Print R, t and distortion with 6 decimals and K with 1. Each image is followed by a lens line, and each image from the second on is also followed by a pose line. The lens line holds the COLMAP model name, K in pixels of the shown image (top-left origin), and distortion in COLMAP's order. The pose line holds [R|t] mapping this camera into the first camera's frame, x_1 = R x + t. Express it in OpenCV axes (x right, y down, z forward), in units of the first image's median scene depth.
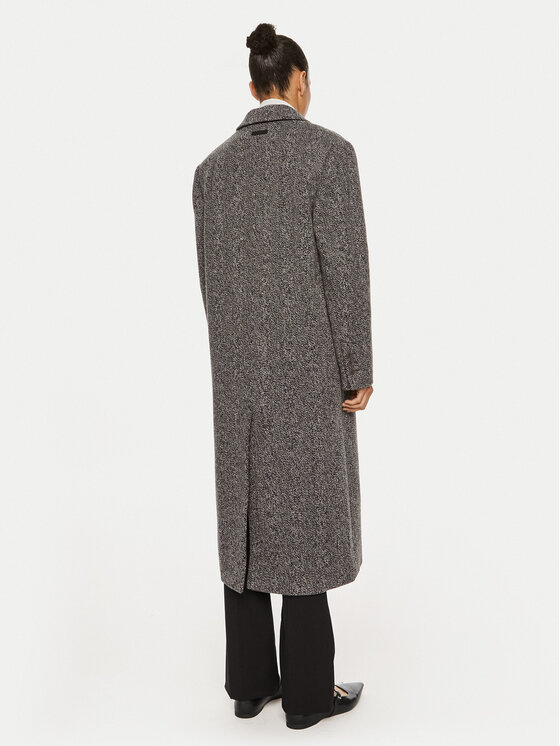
lens RADIAL K [[583.5, 0, 280.0], [0, 583.5, 373.0], [0, 0, 1]] dist [0.001783, 0.000576]
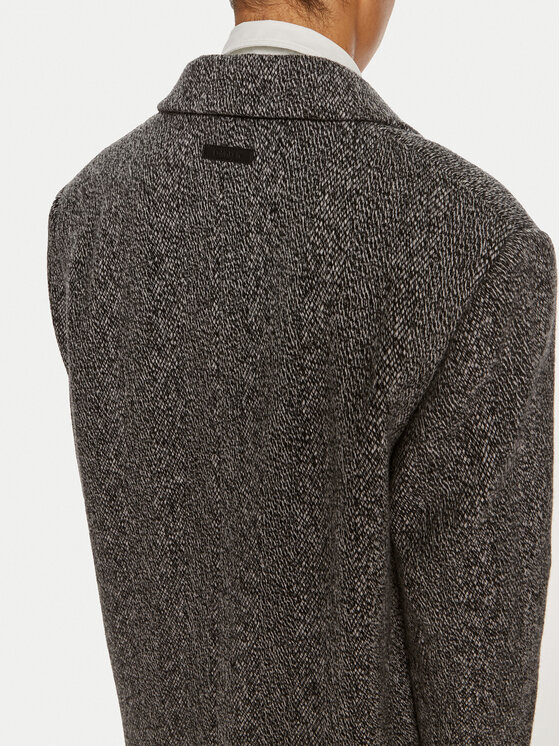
lens RADIAL K [[573.8, 0, 280.0], [0, 573.8, 373.0], [0, 0, 1]] dist [-0.007731, -0.002628]
pose [[0.996834, 0.004349, 0.079386, -0.031055], [-0.031226, 0.939678, 0.340631, -0.406360], [-0.073116, -0.342032, 0.936840, 0.671716]]
